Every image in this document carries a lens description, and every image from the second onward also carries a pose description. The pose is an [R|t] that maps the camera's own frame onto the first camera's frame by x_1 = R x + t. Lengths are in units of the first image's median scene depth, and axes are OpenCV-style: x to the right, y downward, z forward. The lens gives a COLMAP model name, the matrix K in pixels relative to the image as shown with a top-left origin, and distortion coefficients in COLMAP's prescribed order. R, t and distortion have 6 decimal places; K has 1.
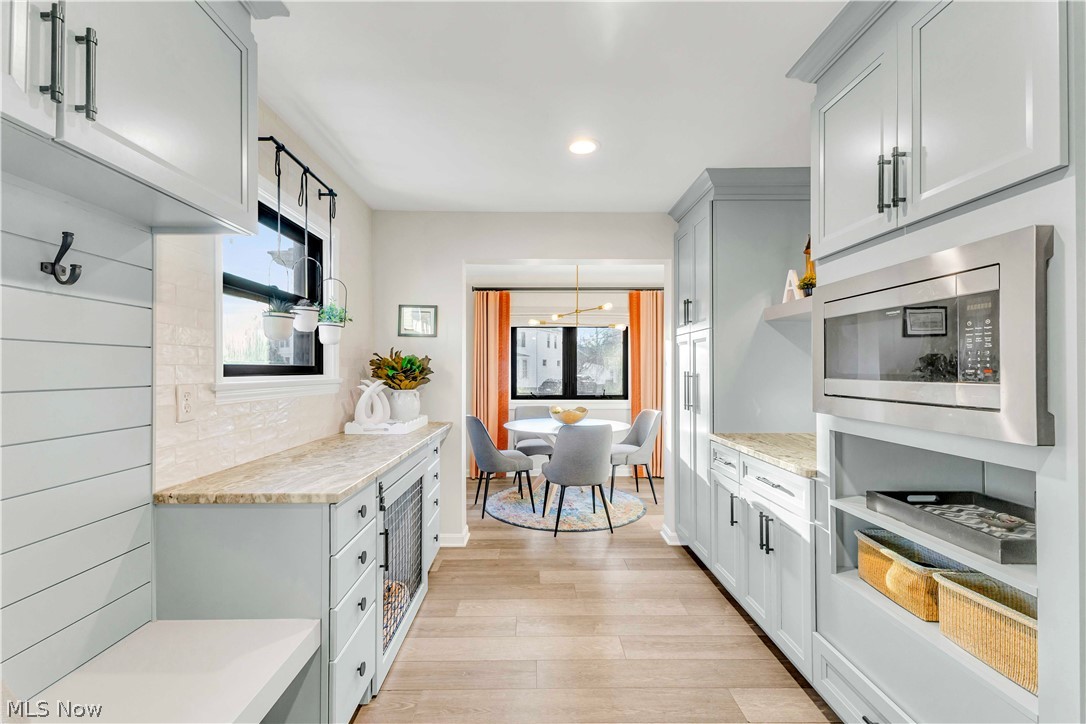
lens RADIAL K [[467.5, 0, 540.7], [0, 467.5, 368.1], [0, 0, 1]] dist [0.012526, -0.000198]
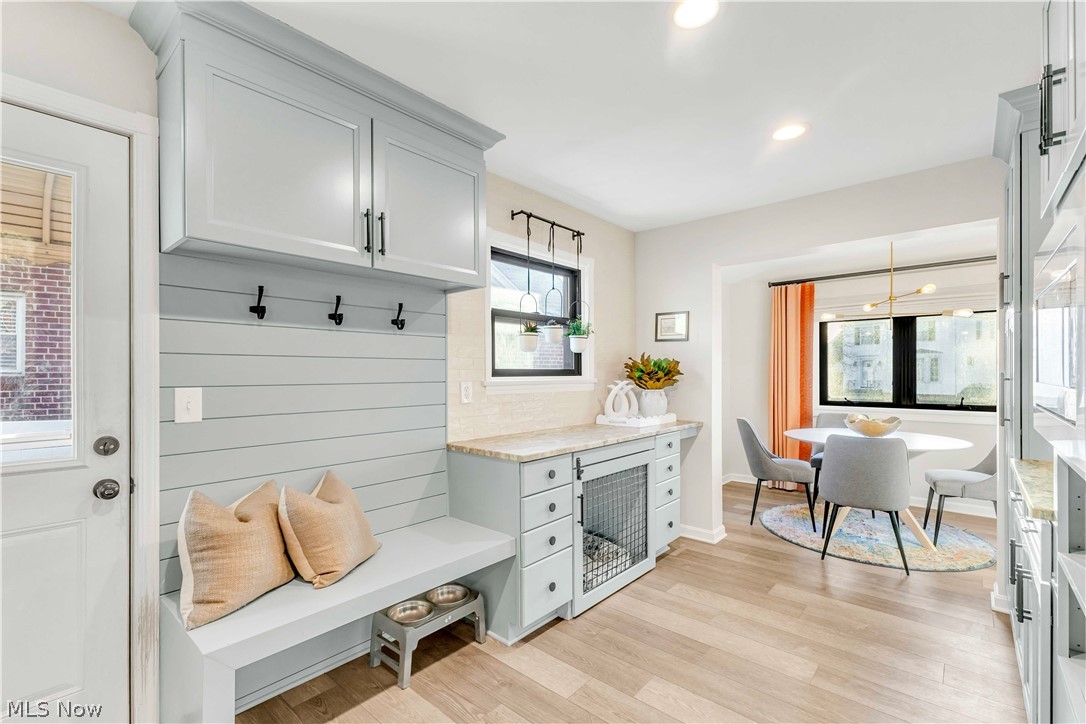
lens RADIAL K [[483.4, 0, 542.9], [0, 483.4, 375.8], [0, 0, 1]] dist [0.013890, 0.000094]
pose [[0.743646, 0.002341, -0.668569, 0.316314], [0.005830, 0.999933, 0.009985, 0.000119], [0.668548, -0.011323, 0.743583, -0.043706]]
